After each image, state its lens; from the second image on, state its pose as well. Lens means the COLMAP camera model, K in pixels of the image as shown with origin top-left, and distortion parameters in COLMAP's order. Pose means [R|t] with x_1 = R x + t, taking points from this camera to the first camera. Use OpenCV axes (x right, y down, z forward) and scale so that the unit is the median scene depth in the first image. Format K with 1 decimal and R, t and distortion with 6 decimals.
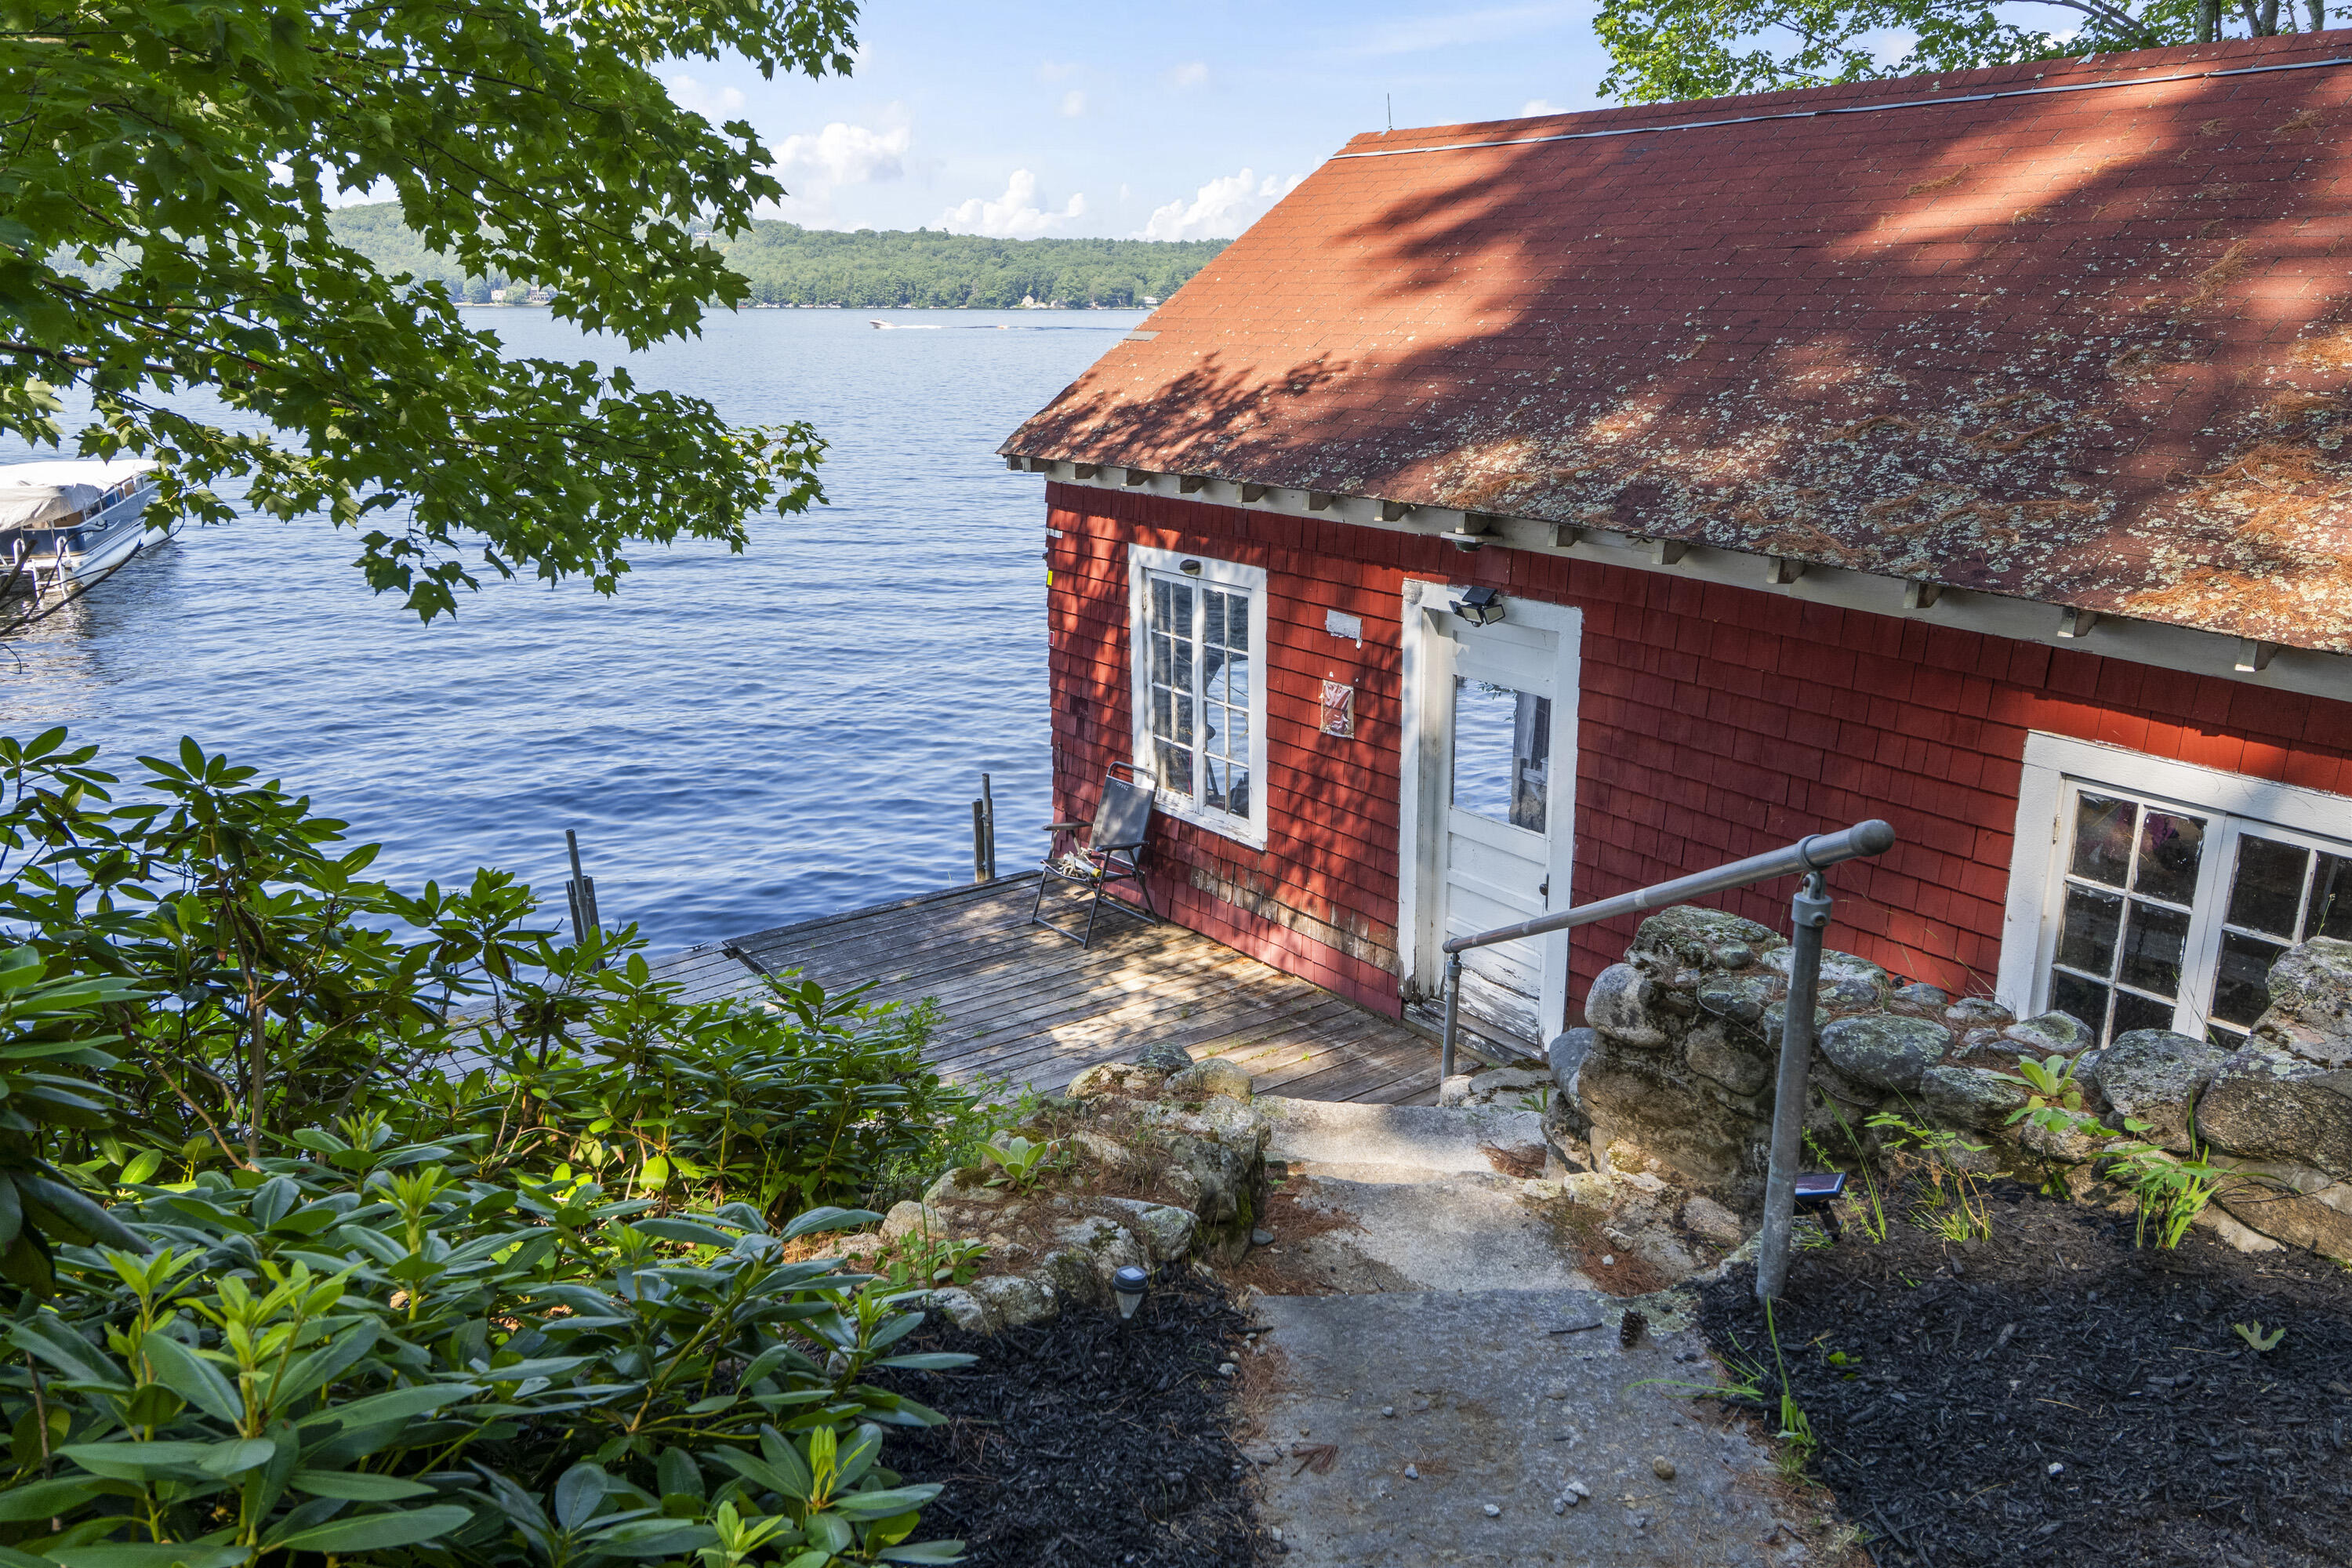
lens RADIAL K [[1696.1, 0, 1184.8], [0, 1696.1, 775.0], [0, 0, 1]] dist [0.002924, 0.000460]
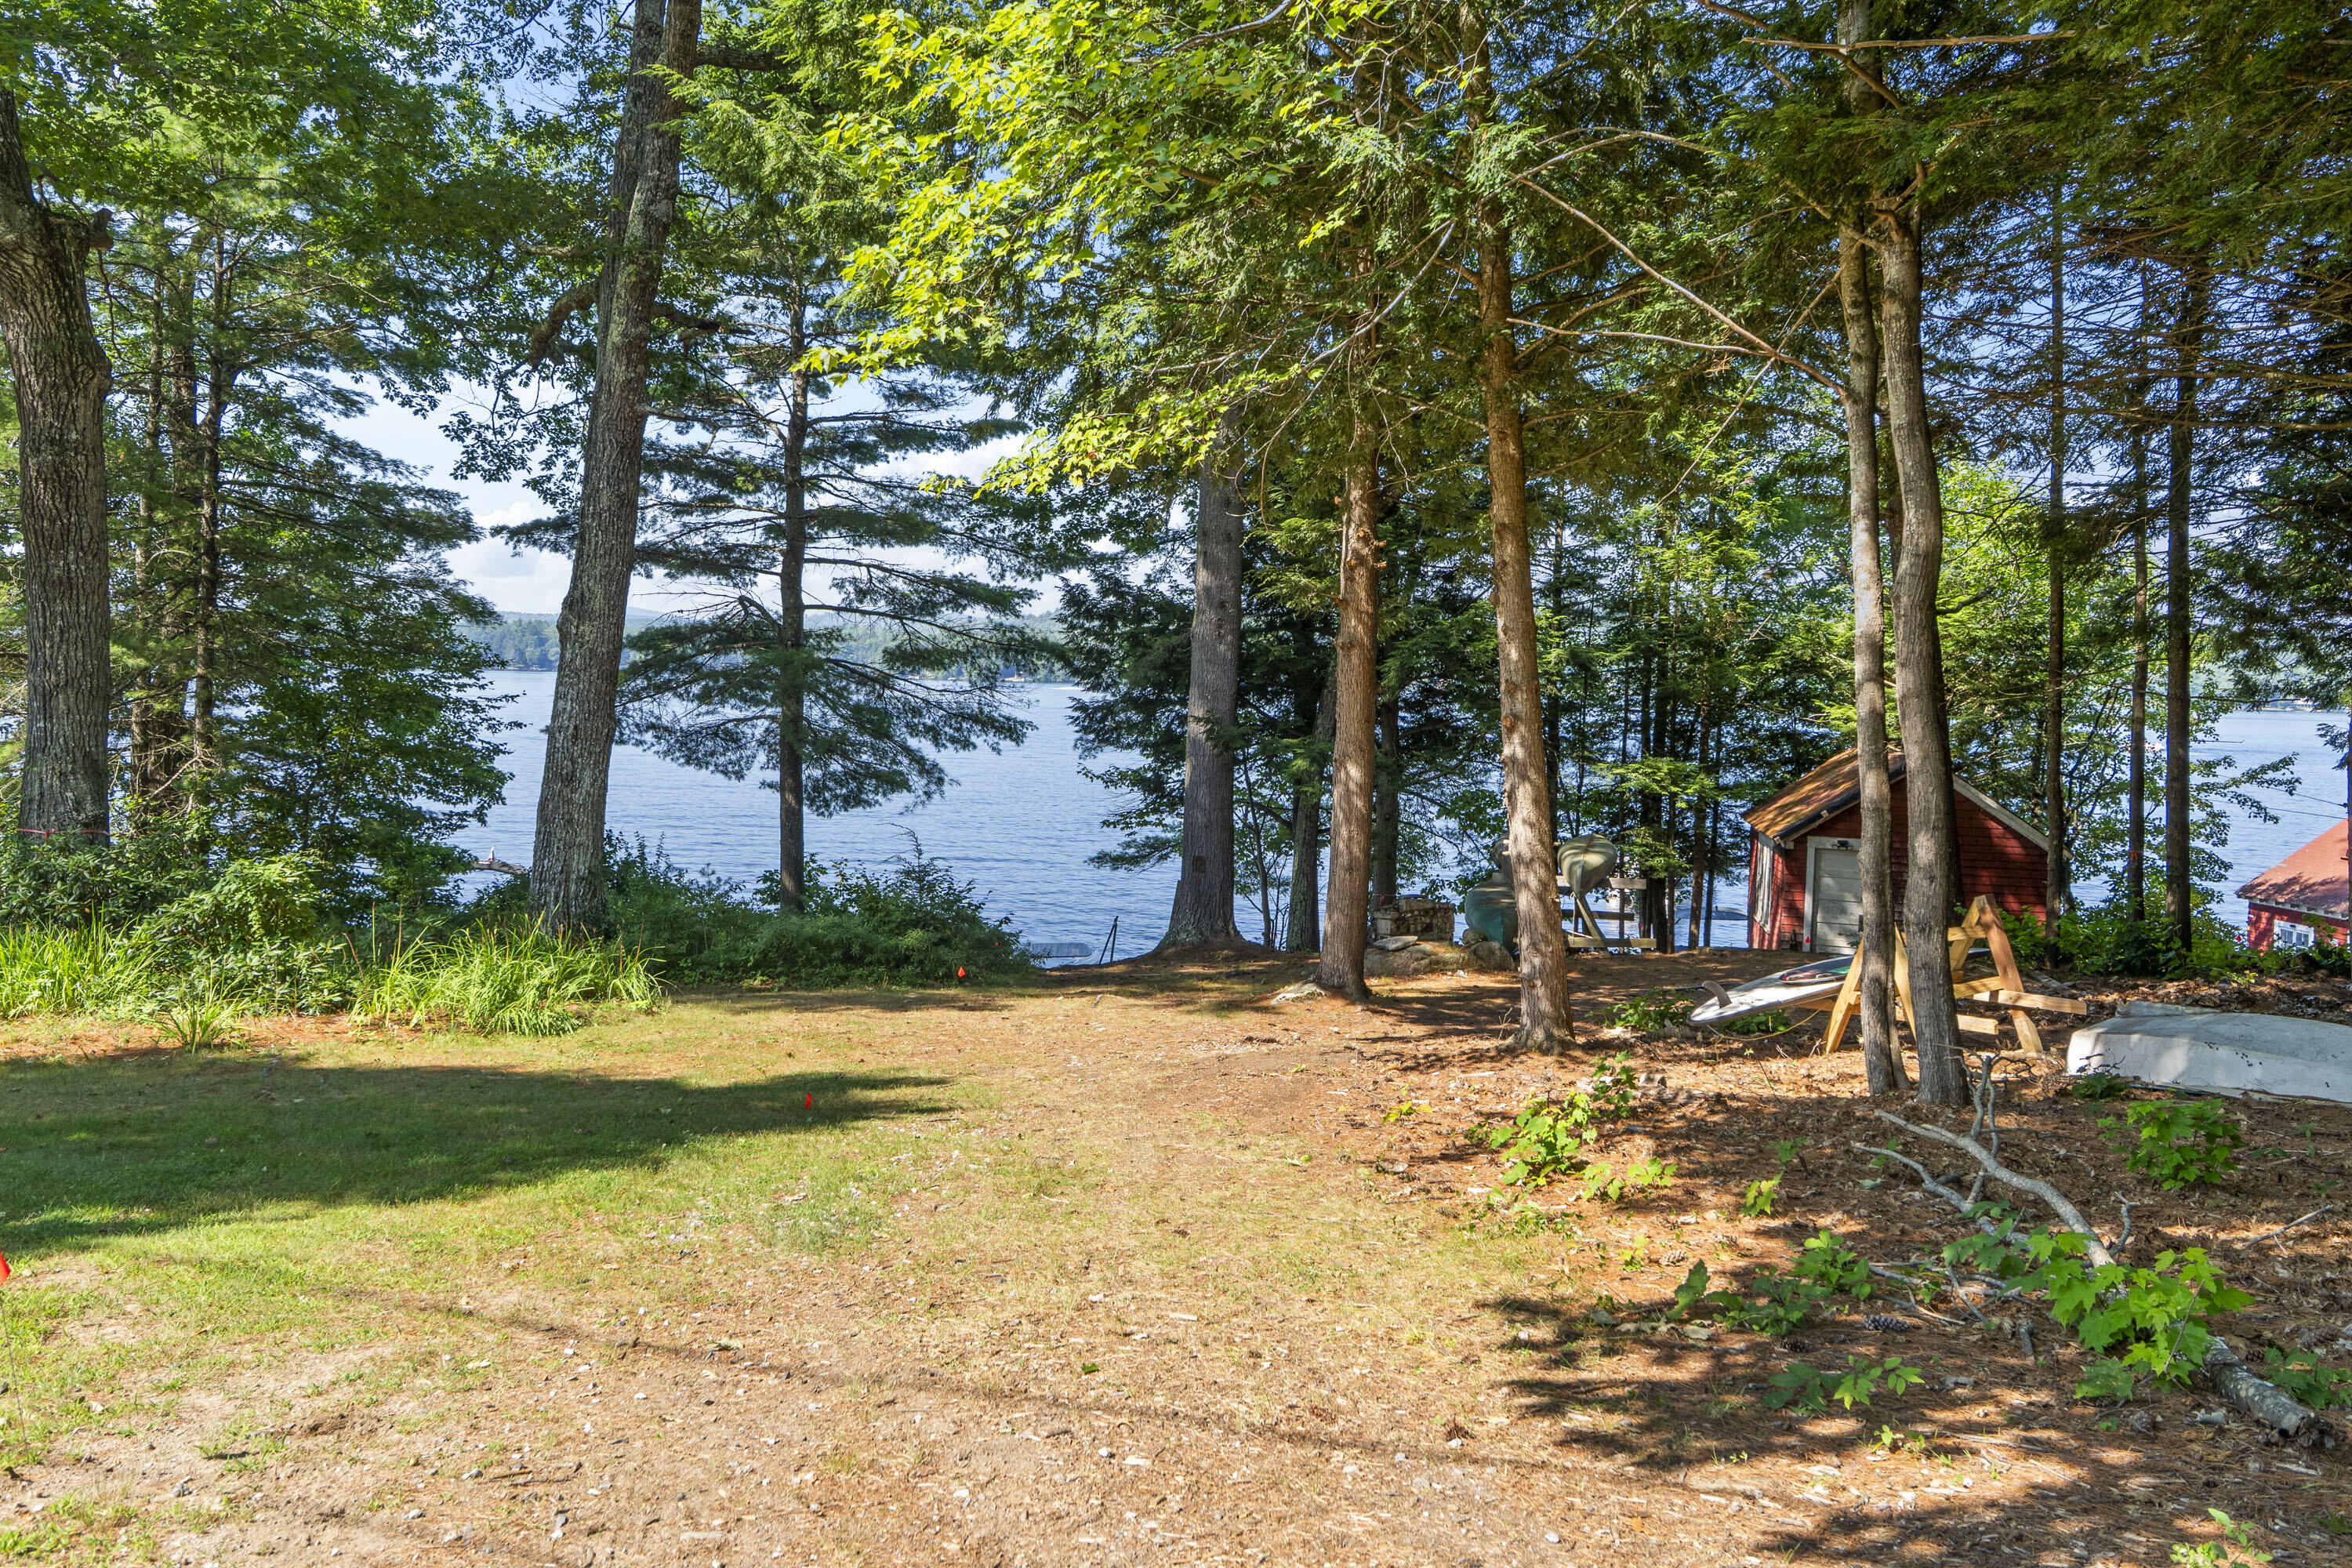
lens RADIAL K [[1696.1, 0, 1172.8], [0, 1696.1, 781.4], [0, 0, 1]] dist [0.002924, 0.000460]
pose [[0.820531, 0.044659, -0.569854, 0.109879], [-0.169281, 0.971207, -0.167634, 0.687709], [0.545960, 0.234014, 0.804466, -3.869101]]
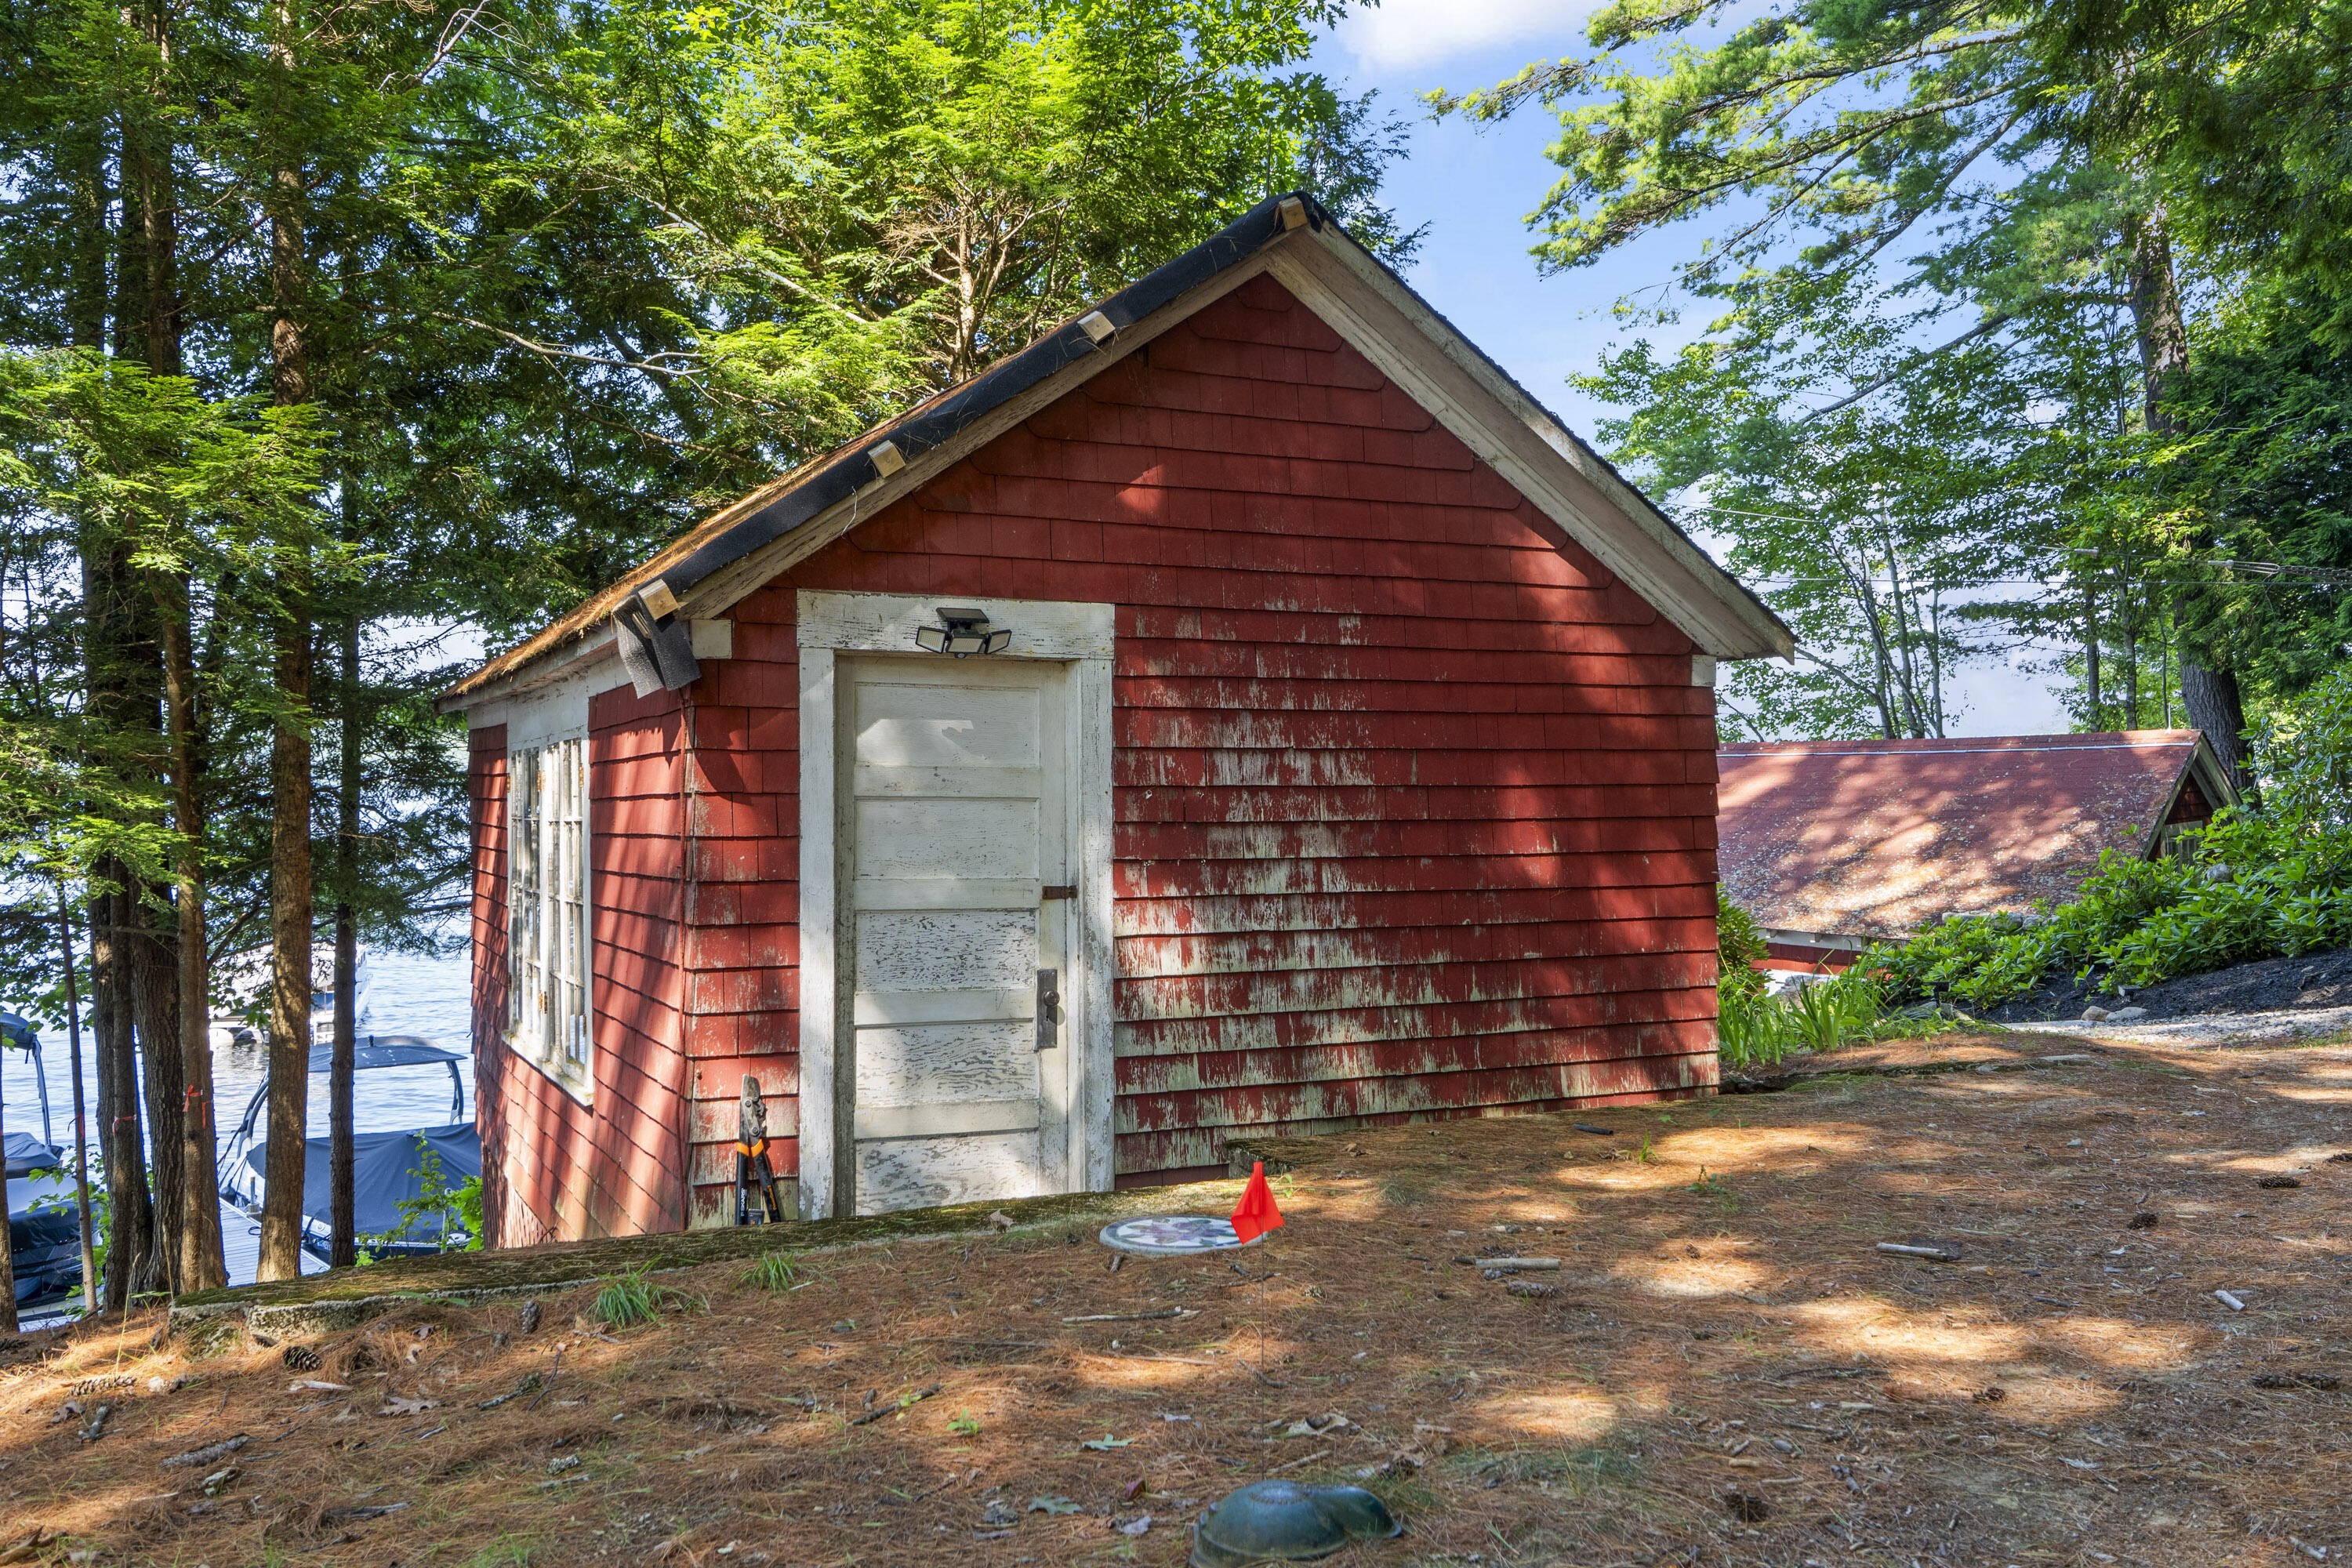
lens RADIAL K [[1928.1, 0, 1175.2], [0, 1928.1, 768.8], [0, 0, 1]] dist [-0.032833, -0.006049]
pose [[0.997414, -0.006616, 0.071568, -0.524781], [0.025561, 0.963305, -0.267189, 0.338073], [-0.067174, 0.268328, 0.960983, -1.538632]]
